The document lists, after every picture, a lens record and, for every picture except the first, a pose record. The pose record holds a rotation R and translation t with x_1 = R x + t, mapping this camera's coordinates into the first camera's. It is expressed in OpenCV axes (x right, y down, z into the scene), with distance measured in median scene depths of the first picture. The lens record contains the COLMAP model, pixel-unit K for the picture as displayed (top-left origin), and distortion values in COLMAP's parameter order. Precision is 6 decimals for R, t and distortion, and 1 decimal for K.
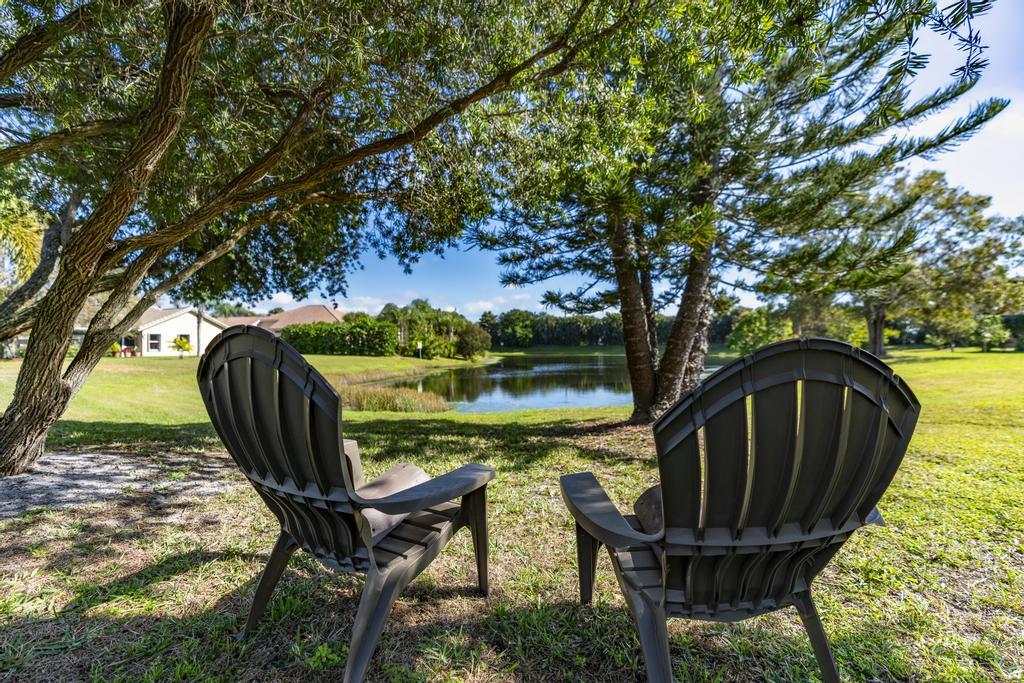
lens RADIAL K [[455.8, 0, 512.0], [0, 455.8, 341.5], [0, 0, 1]] dist [-0.003444, -0.000114]
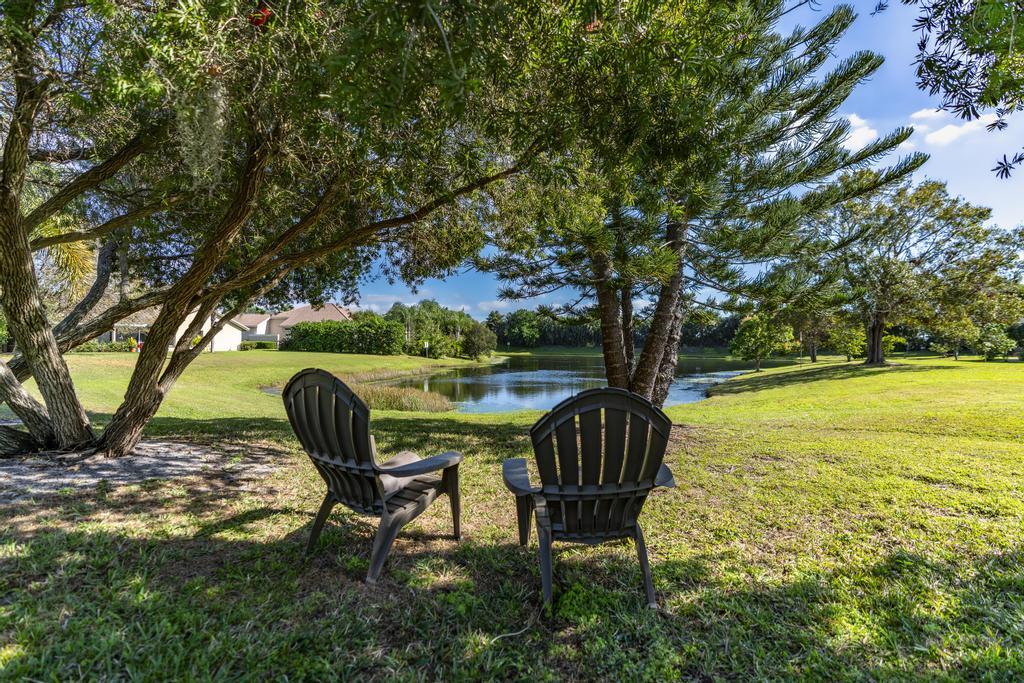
lens RADIAL K [[455.8, 0, 512.0], [0, 455.8, 341.5], [0, 0, 1]] dist [-0.003444, -0.000114]
pose [[0.999763, 0.015604, -0.015166, 0.041522], [-0.015594, 0.999878, 0.000768, -0.031785], [0.015176, -0.000531, 0.999885, -0.157841]]
